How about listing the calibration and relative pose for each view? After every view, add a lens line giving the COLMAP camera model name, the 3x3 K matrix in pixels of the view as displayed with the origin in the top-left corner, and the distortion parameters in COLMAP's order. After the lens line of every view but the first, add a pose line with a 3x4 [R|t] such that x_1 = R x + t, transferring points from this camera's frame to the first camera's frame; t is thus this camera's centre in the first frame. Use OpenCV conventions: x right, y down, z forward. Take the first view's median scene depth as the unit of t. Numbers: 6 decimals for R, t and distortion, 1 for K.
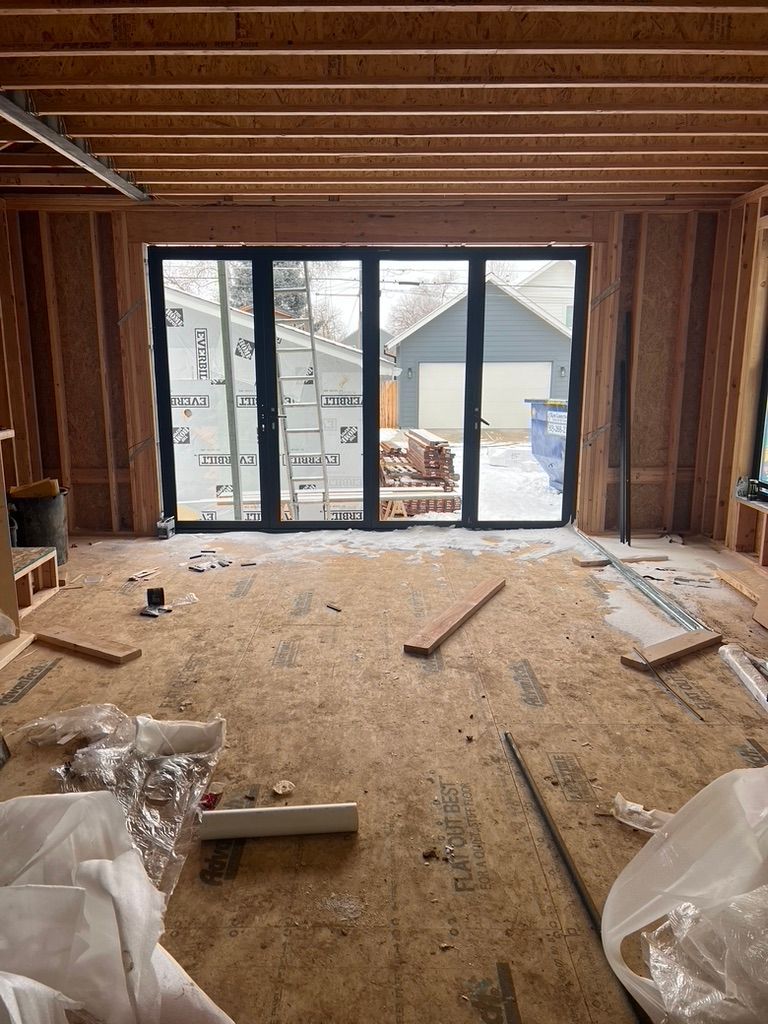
lens RADIAL K [[775.0, 0, 382.8], [0, 775.0, 511.7], [0, 0, 1]] dist [0.061287, -0.069272]
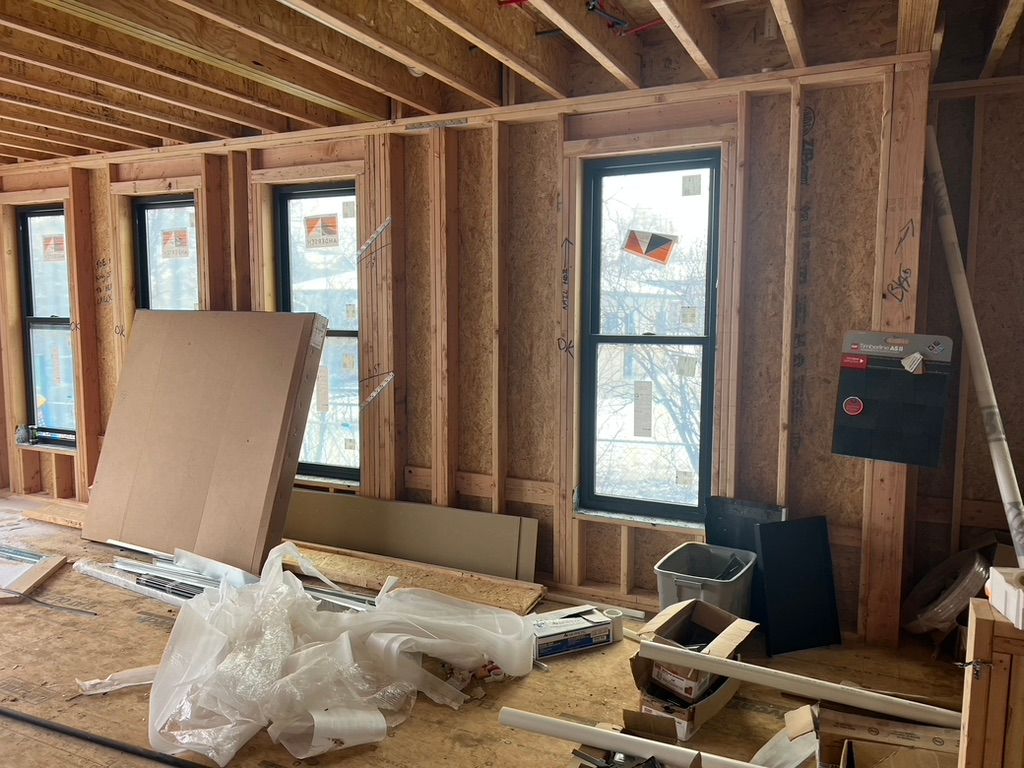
lens RADIAL K [[775.0, 0, 511.2], [0, 775.0, 384.8], [0, 0, 1]] dist [0.061287, -0.069272]
pose [[0.439040, -0.088531, 0.894095, -0.324445], [0.175349, 0.984441, 0.011372, 0.012304], [-0.881190, 0.151785, 0.447733, -0.147011]]
